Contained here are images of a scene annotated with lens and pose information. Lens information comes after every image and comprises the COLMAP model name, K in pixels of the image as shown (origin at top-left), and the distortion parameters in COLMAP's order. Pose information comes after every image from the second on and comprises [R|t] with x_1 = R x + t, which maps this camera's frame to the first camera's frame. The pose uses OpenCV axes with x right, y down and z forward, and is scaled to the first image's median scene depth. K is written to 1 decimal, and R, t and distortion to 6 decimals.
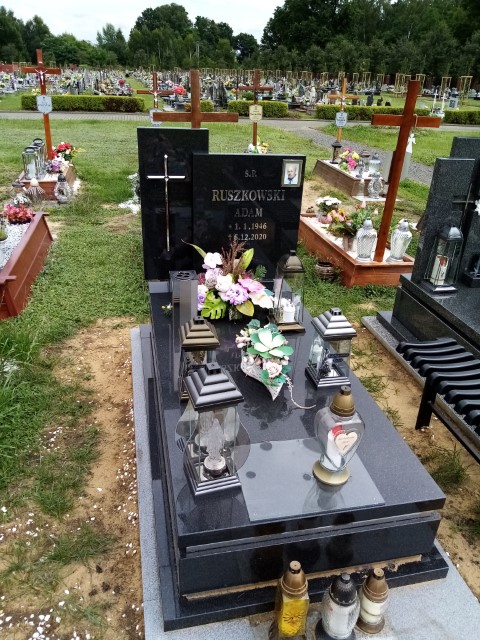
lens RADIAL K [[499.3, 0, 240.0], [0, 499.3, 320.0], [0, 0, 1]] dist [0.054792, -0.129665]
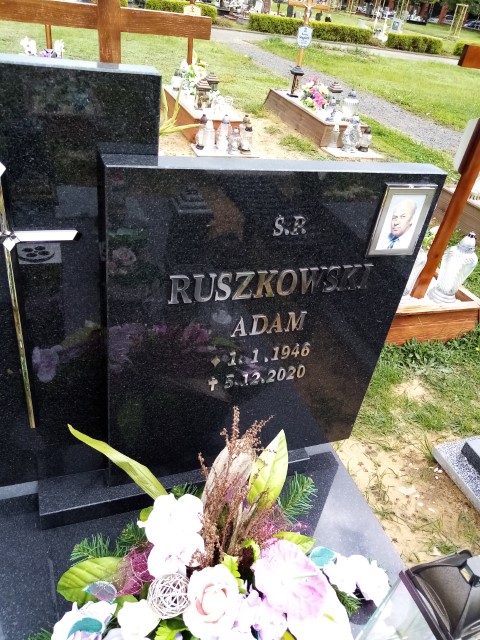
lens RADIAL K [[503.1, 0, 240.0], [0, 503.1, 320.0], [0, 0, 1]] dist [0.018255, -0.067373]
pose [[0.986379, -0.004400, 0.164428, -0.019964], [-0.020284, 0.988759, 0.148138, -0.088320], [-0.163232, -0.149456, 0.975202, 0.216111]]
